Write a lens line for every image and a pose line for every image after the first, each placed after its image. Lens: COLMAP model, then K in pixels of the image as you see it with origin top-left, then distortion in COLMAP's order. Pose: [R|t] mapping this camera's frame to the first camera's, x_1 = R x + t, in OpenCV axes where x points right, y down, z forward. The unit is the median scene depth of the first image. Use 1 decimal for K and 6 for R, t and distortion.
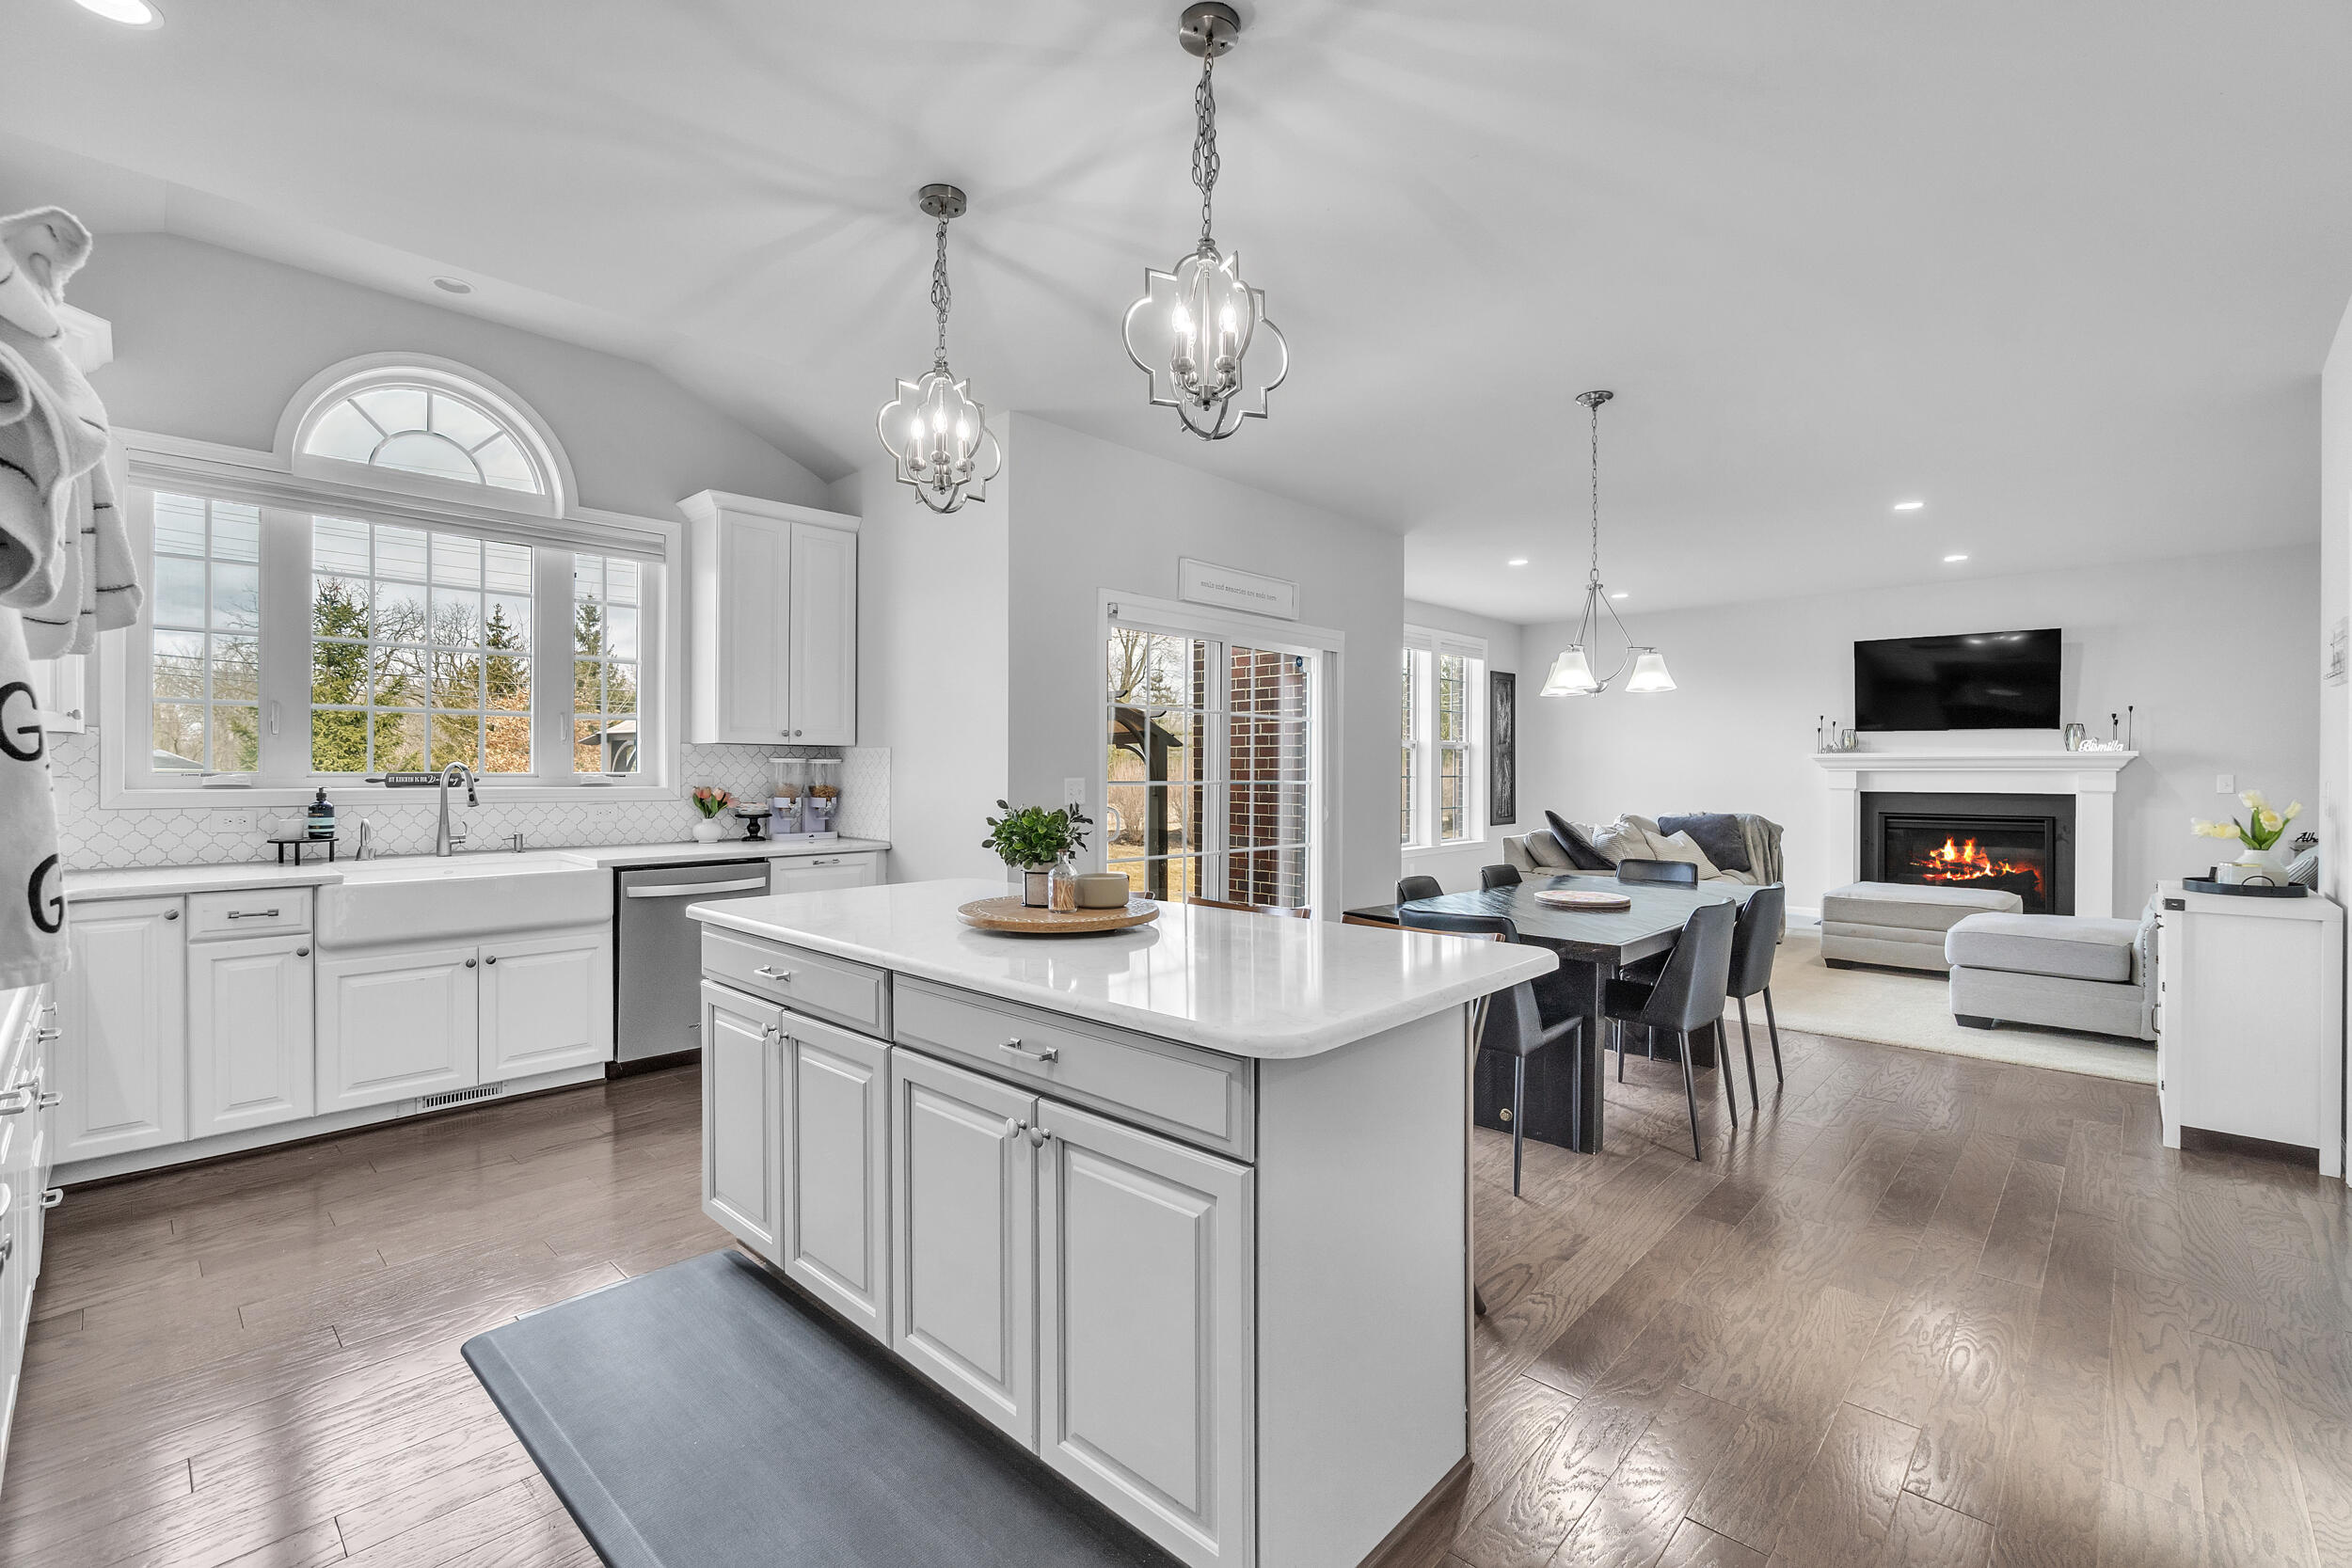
lens RADIAL K [[1039.4, 0, 1183.1], [0, 1039.4, 763.0], [0, 0, 1]] dist [-0.008036, 0.001842]
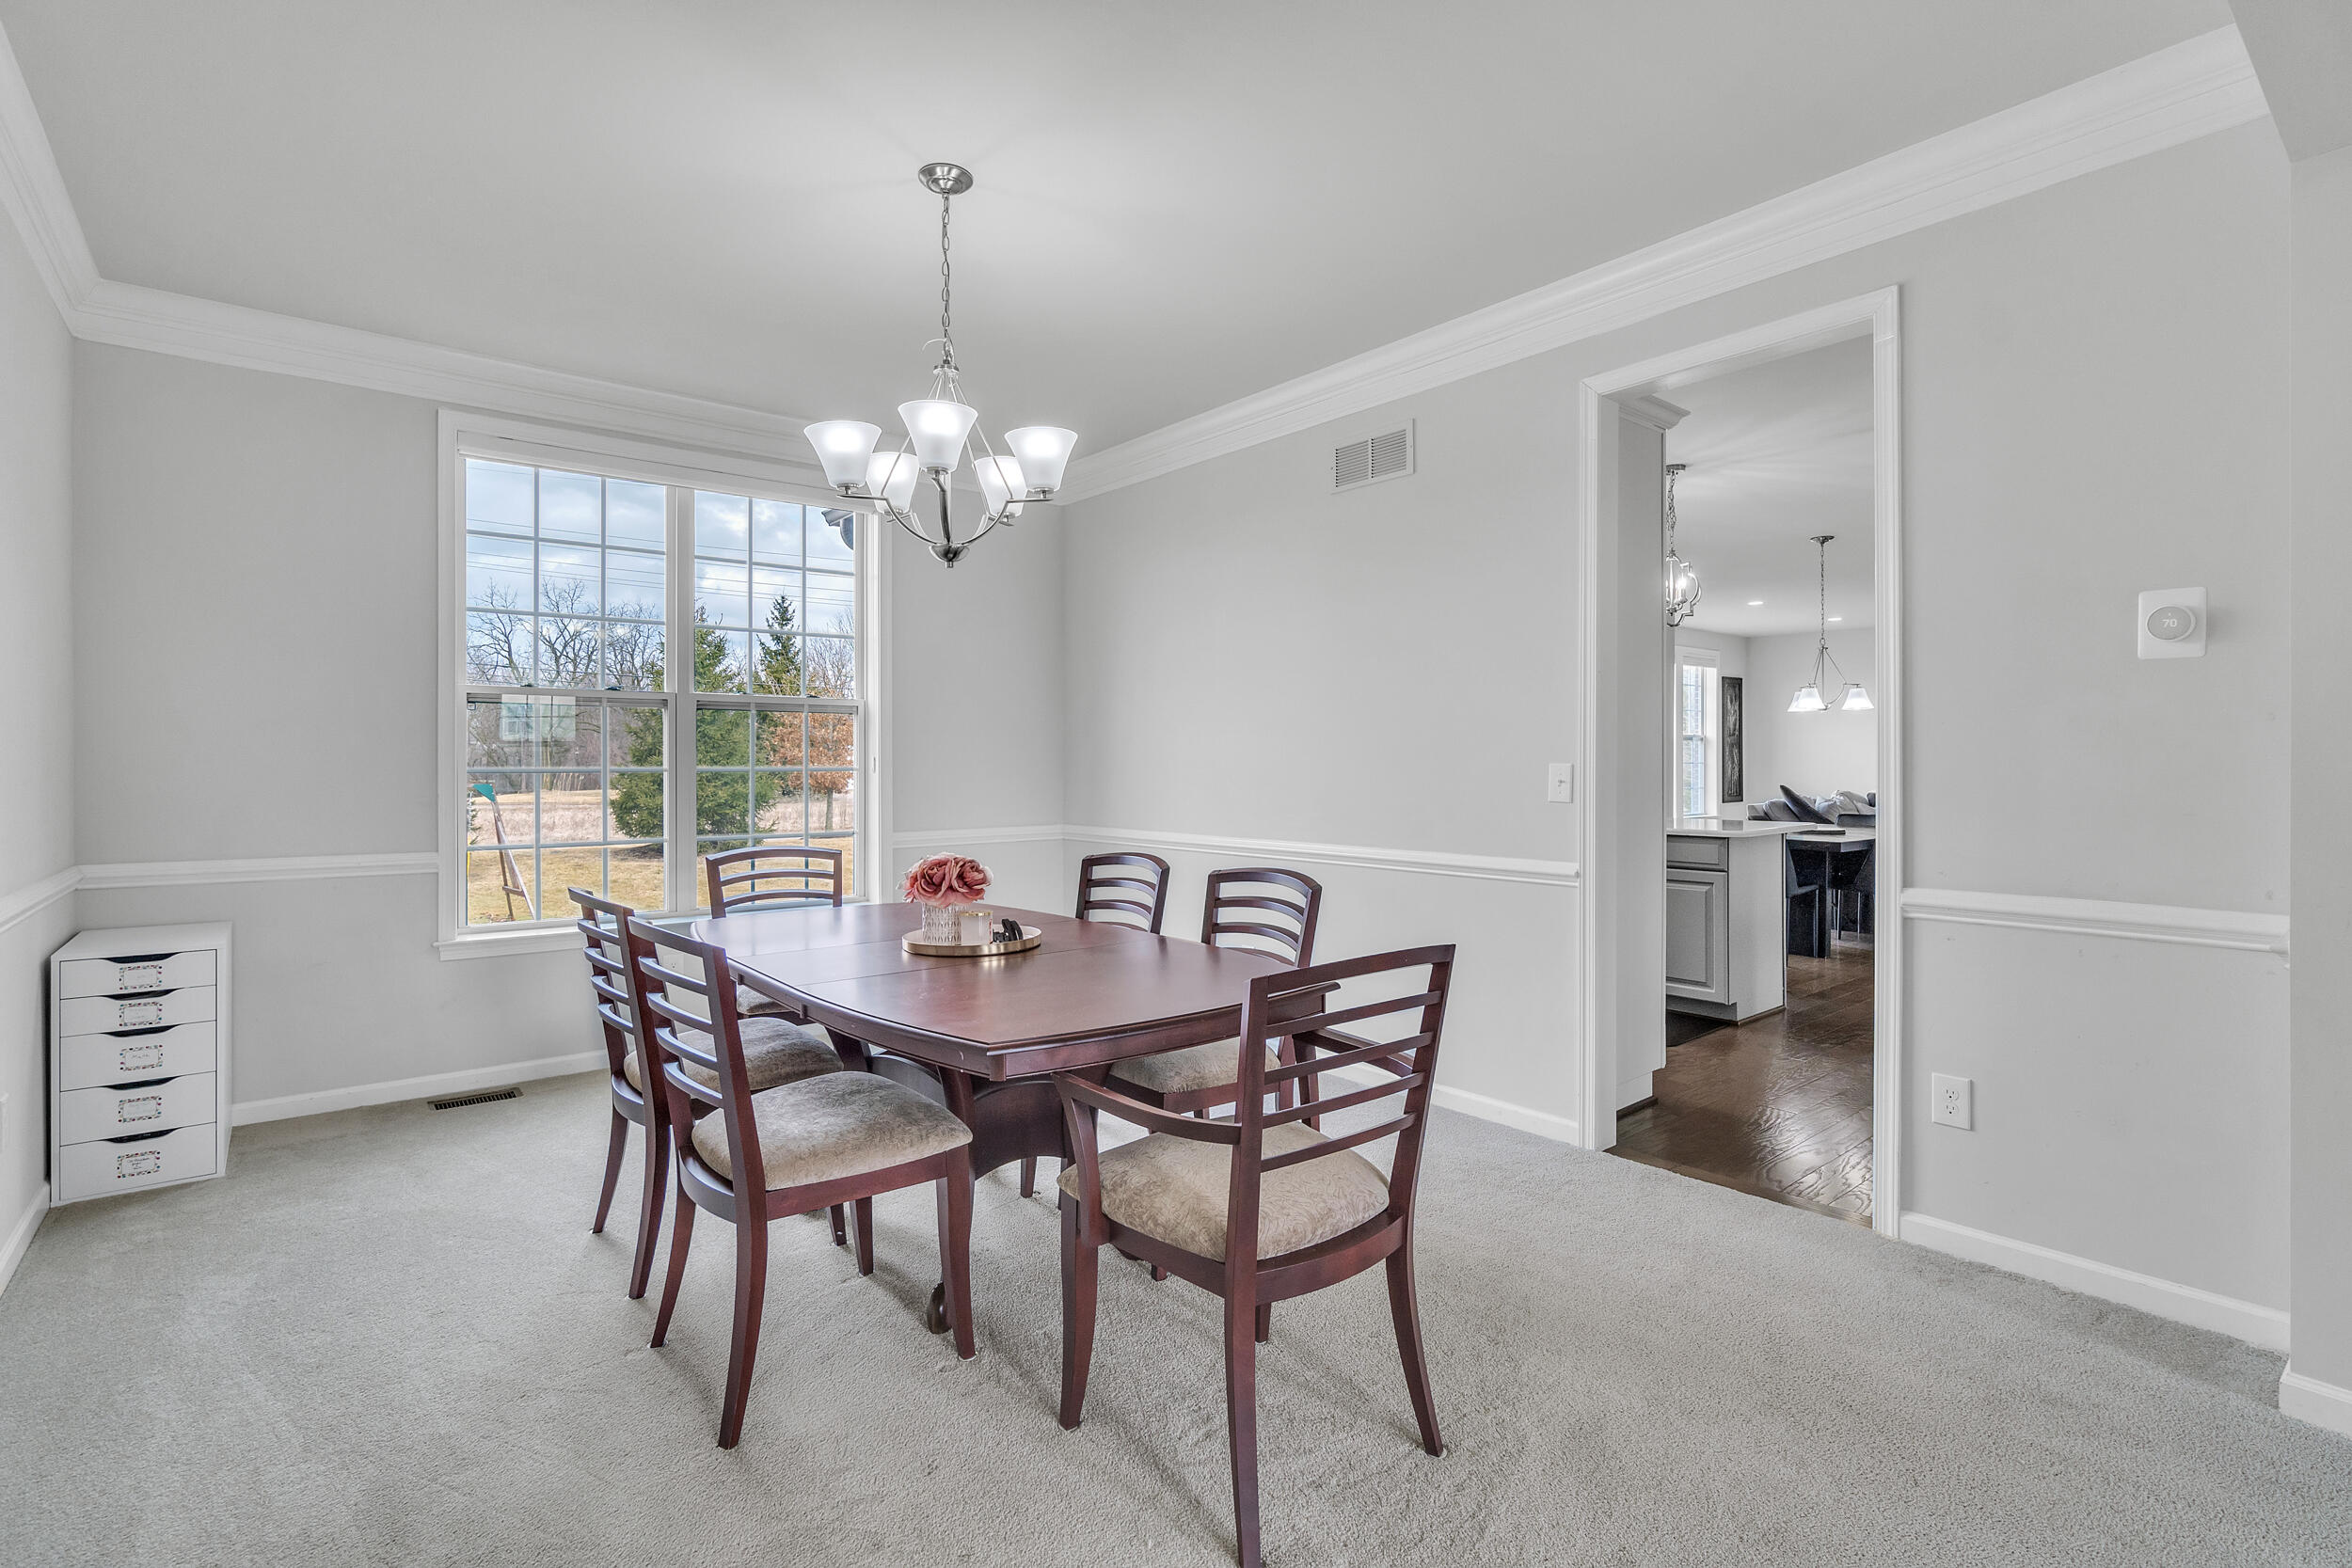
lens RADIAL K [[1099.5, 0, 1173.5], [0, 1099.5, 753.5], [0, 0, 1]] dist [-0.010186, -0.000527]
pose [[0.989913, -0.004001, -0.141622, -0.249640], [0.003939, 0.999992, -0.000718, 0.000382], [0.141624, 0.000153, 0.989921, -0.575275]]
